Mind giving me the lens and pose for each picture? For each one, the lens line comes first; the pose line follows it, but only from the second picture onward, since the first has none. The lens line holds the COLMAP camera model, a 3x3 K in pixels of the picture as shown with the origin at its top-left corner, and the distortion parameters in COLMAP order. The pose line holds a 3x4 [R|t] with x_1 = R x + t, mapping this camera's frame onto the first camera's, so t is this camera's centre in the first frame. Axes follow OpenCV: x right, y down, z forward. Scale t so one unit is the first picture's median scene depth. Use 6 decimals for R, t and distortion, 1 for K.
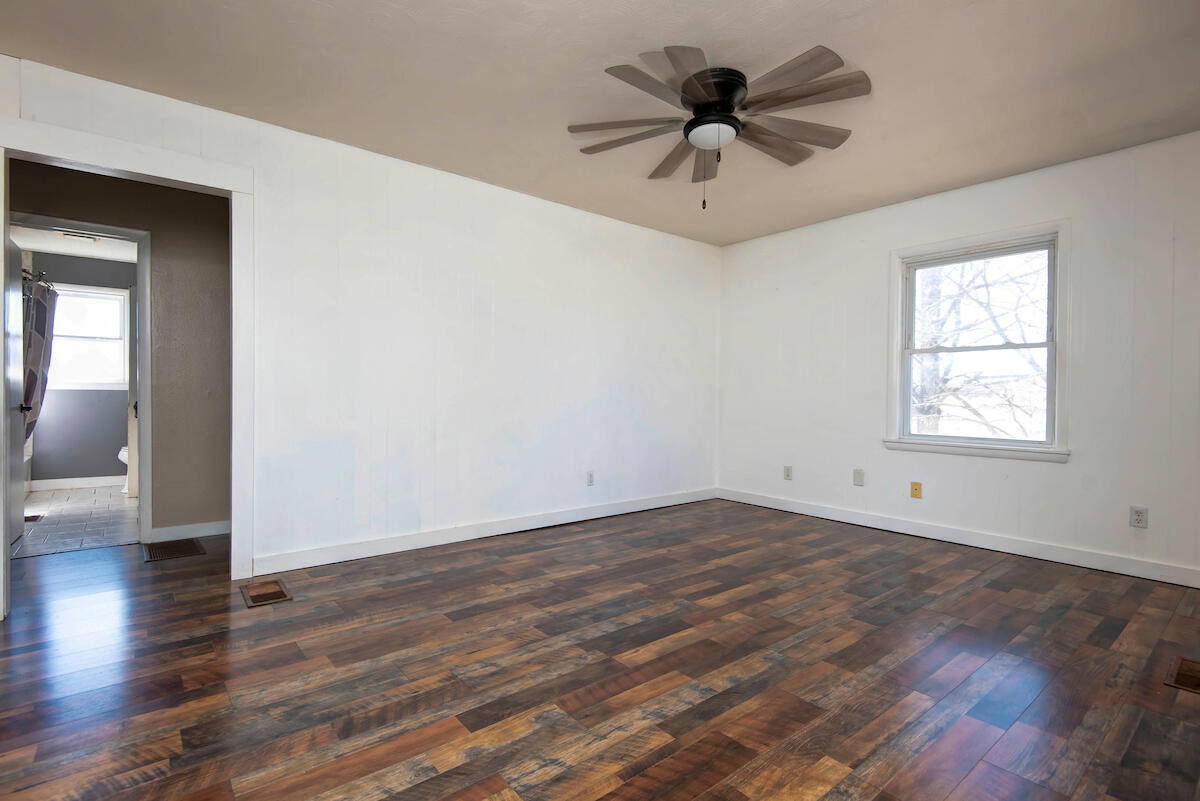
lens RADIAL K [[555.2, 0, 581.3], [0, 555.2, 398.2], [0, 0, 1]] dist [0.047196, -0.031066]
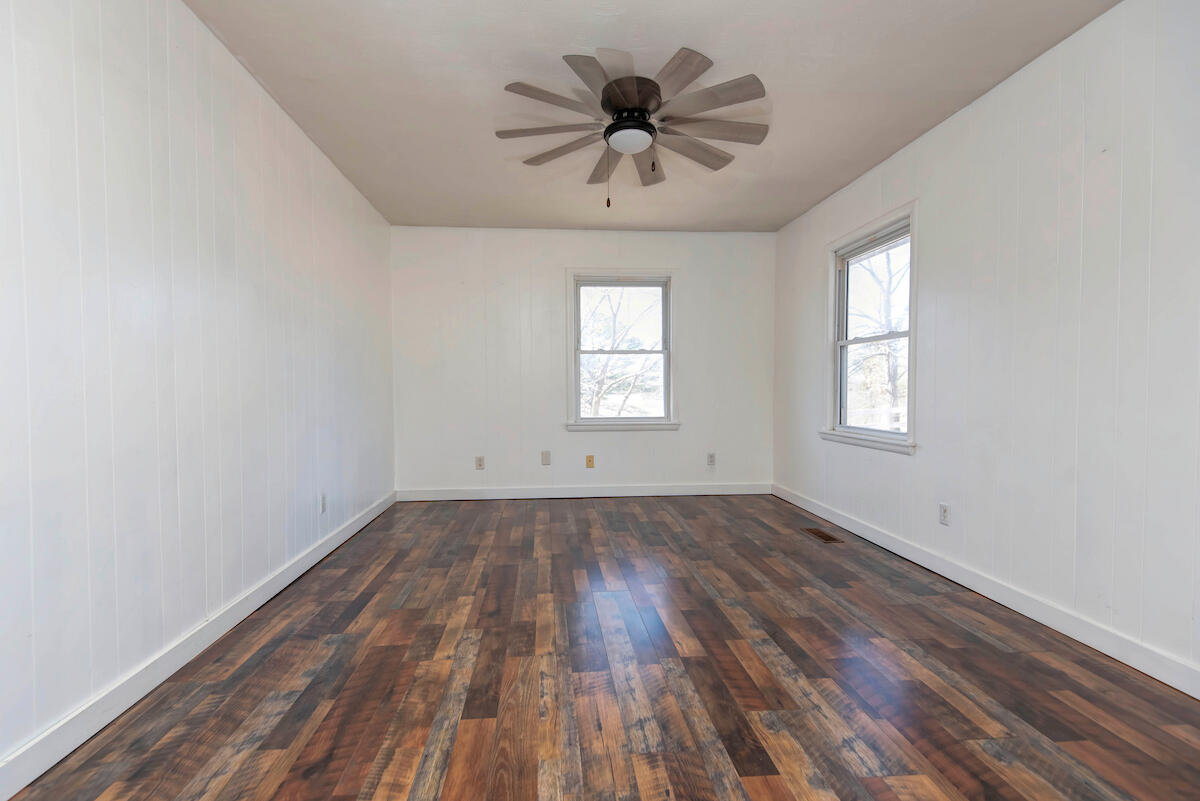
lens RADIAL K [[555.2, 0, 581.3], [0, 555.2, 398.2], [0, 0, 1]] dist [0.047196, -0.031066]
pose [[0.559265, -0.027935, 0.828518, -0.640017], [0.014832, 0.999609, 0.023692, -0.013602], [-0.828856, -0.000962, 0.559461, 0.448354]]
